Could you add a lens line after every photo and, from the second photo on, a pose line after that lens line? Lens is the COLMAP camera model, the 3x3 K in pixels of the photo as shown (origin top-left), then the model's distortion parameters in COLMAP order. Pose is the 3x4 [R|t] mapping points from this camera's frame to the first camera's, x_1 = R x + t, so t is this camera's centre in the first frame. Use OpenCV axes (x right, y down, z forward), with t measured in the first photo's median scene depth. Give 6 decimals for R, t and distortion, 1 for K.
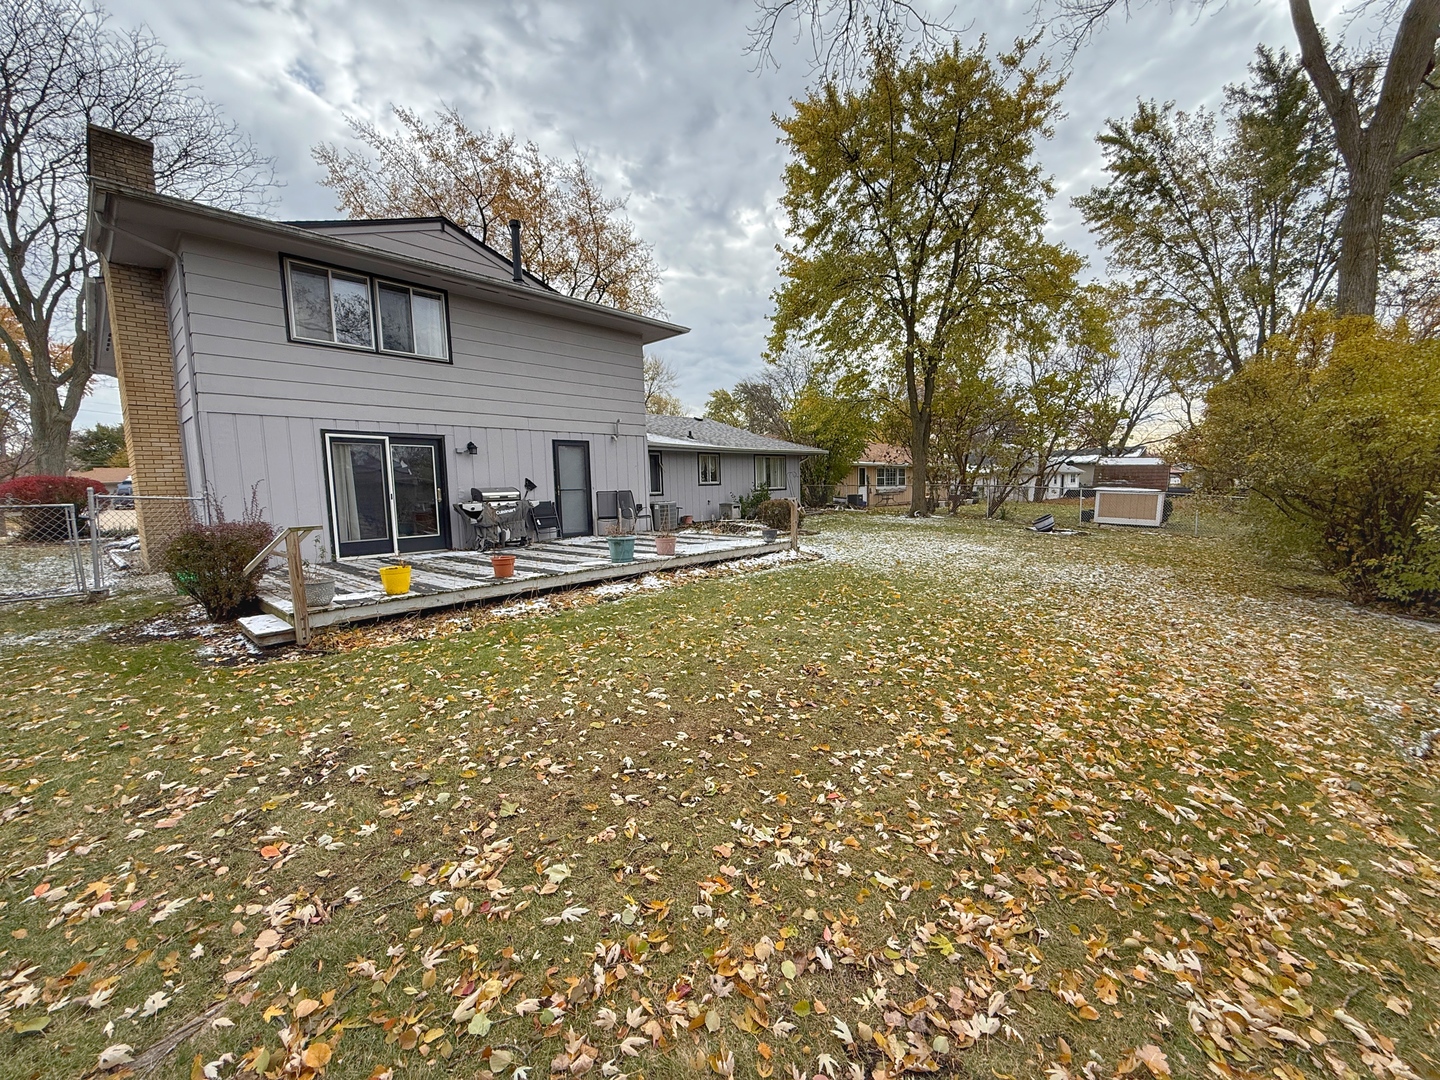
lens RADIAL K [[571.0, 0, 723.4], [0, 571.0, 545.8], [0, 0, 1]] dist [-0.000332, -0.000093]
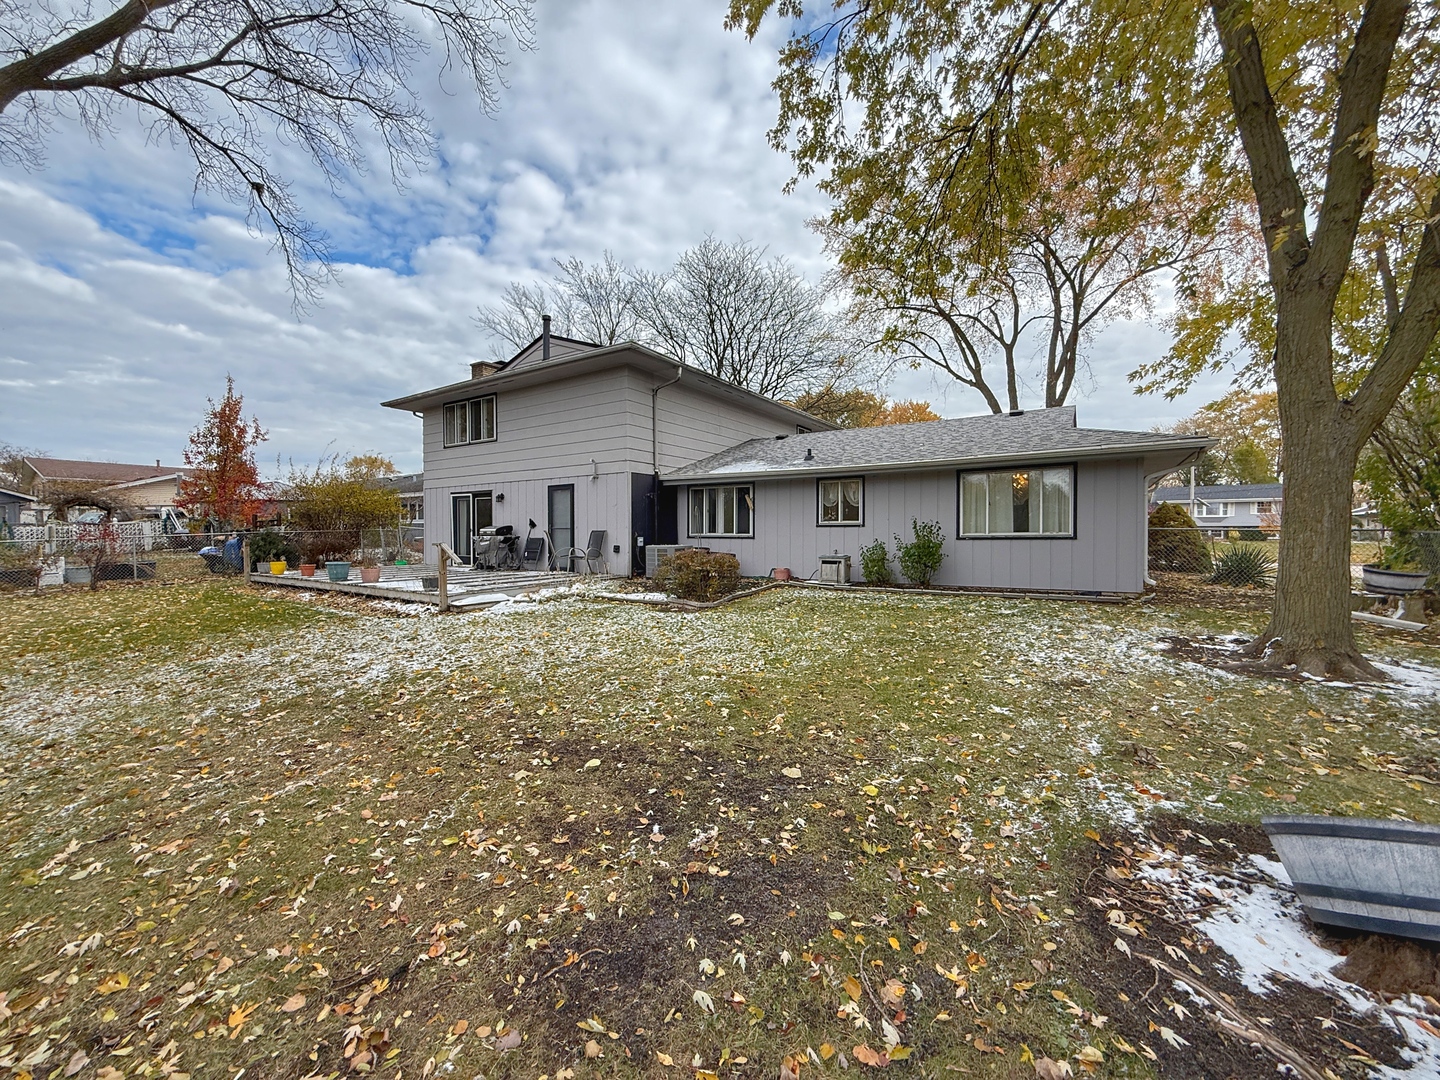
lens RADIAL K [[571.0, 0, 721.5], [0, 571.0, 535.6], [0, 0, 1]] dist [-0.000332, -0.000093]
pose [[0.178568, 0.025008, -0.983610, 0.898910], [-0.103706, 0.994587, 0.006460, -0.125543], [0.978447, 0.100853, 0.180194, 1.120463]]
